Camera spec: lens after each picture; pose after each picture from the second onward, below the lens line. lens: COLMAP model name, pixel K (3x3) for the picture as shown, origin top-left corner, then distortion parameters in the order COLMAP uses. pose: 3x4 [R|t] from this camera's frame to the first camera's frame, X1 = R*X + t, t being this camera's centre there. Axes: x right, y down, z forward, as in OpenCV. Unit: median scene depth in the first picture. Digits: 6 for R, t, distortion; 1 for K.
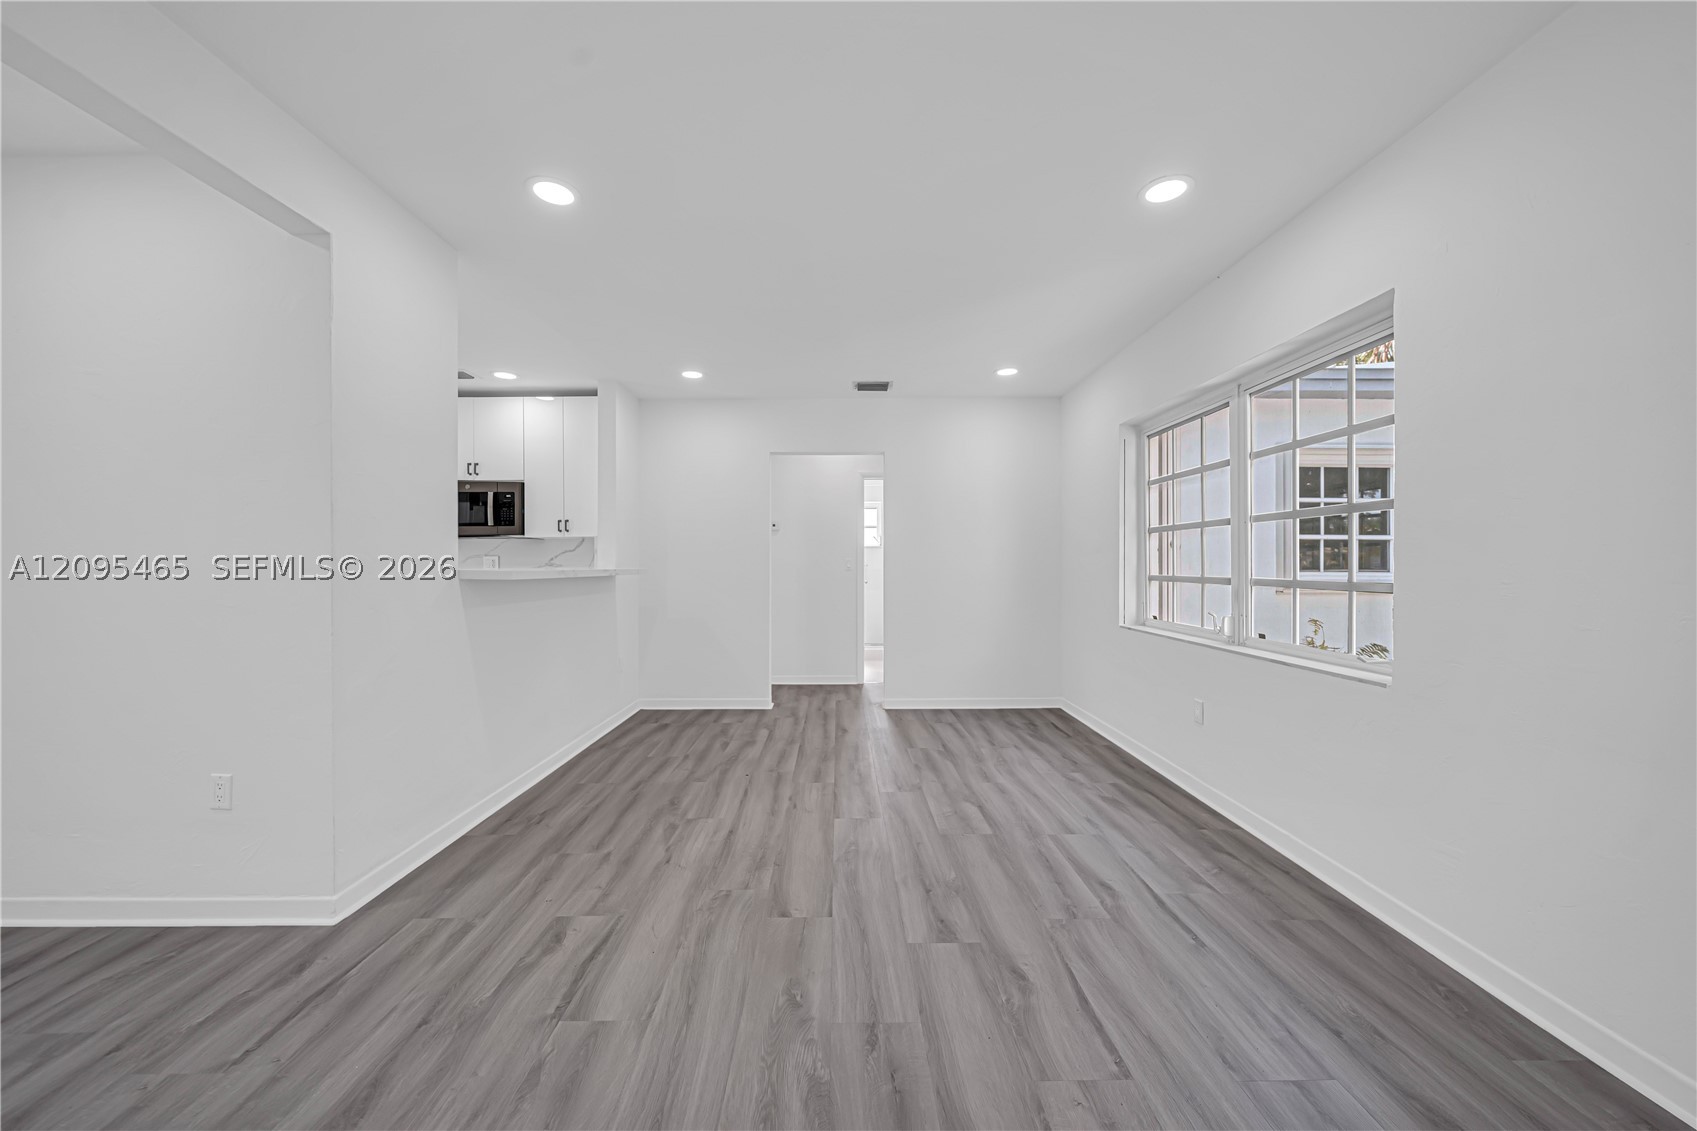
lens RADIAL K [[602.3, 0, 850.9], [0, 602.3, 561.6], [0, 0, 1]] dist [0.001404, -0.001241]
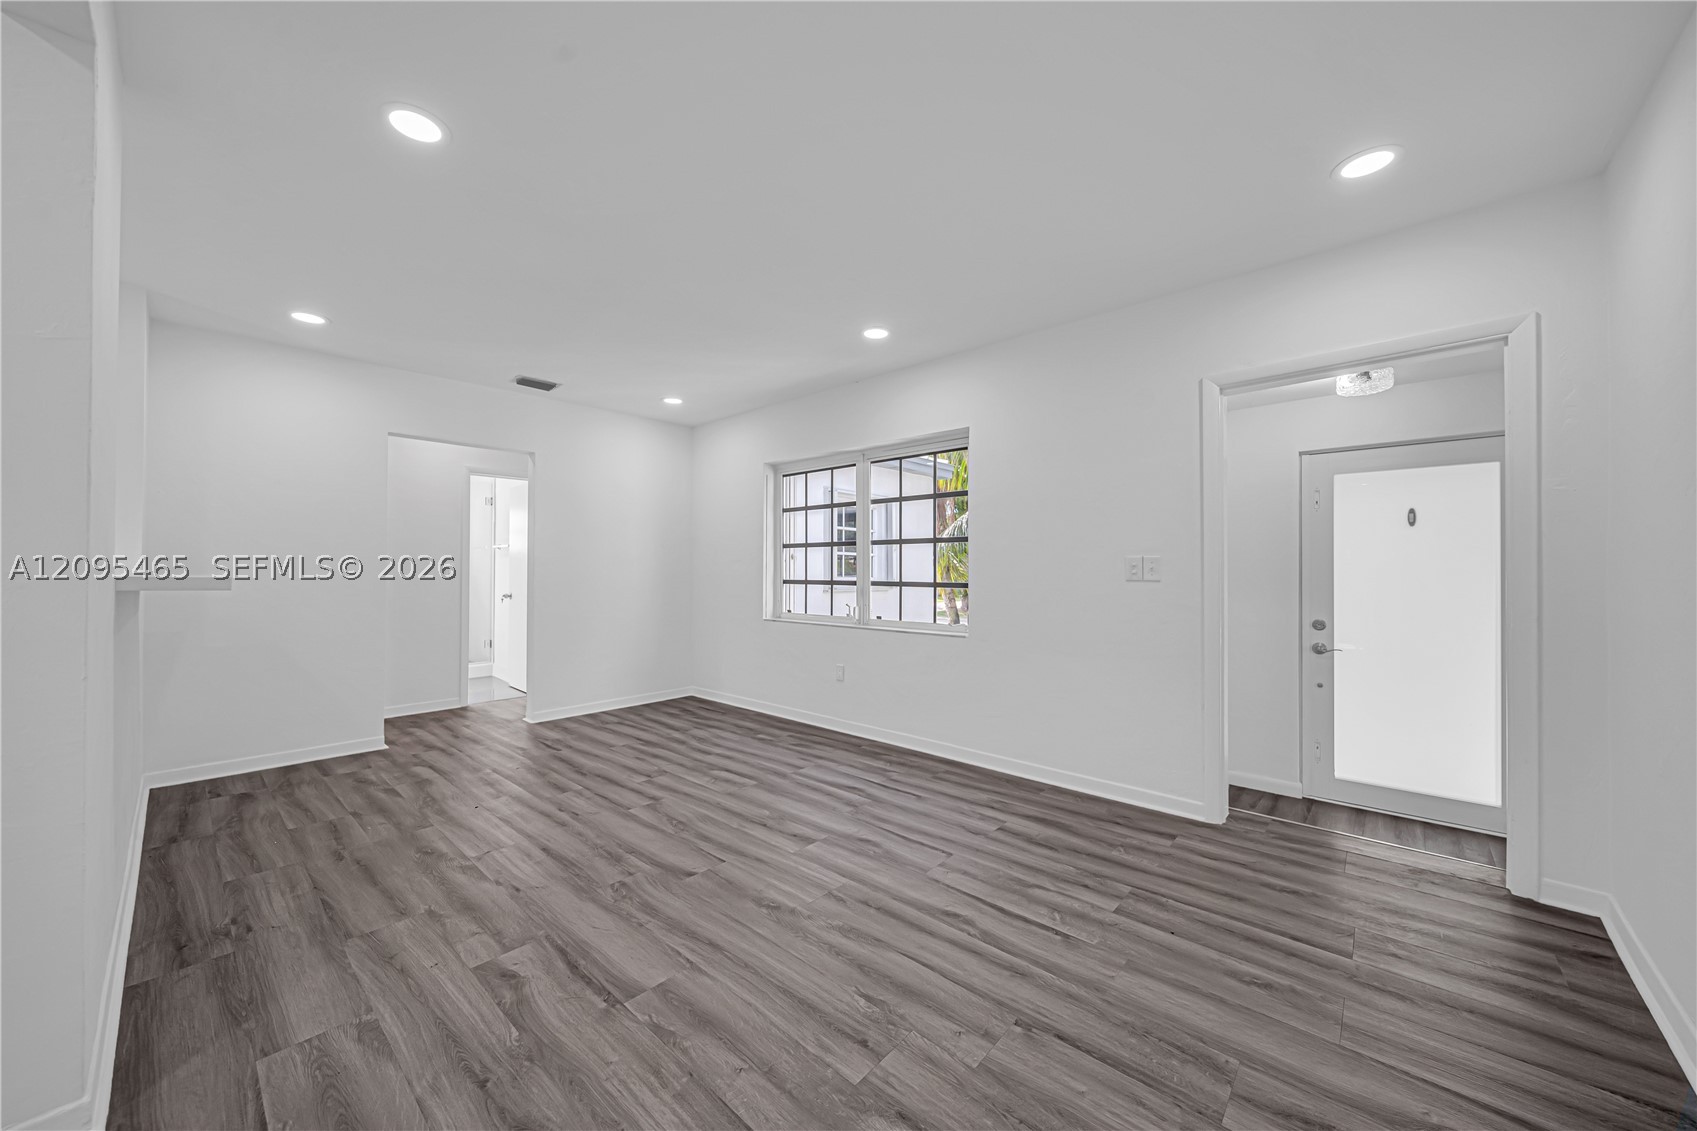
lens RADIAL K [[602.3, 0, 832.3], [0, 602.3, 568.8], [0, 0, 1]] dist [0.001404, -0.001241]
pose [[0.689705, 0.006806, 0.724058, -0.687259], [-0.007374, 0.999970, -0.002376, -0.000509], [-0.724052, -0.003701, 0.689735, 0.005201]]
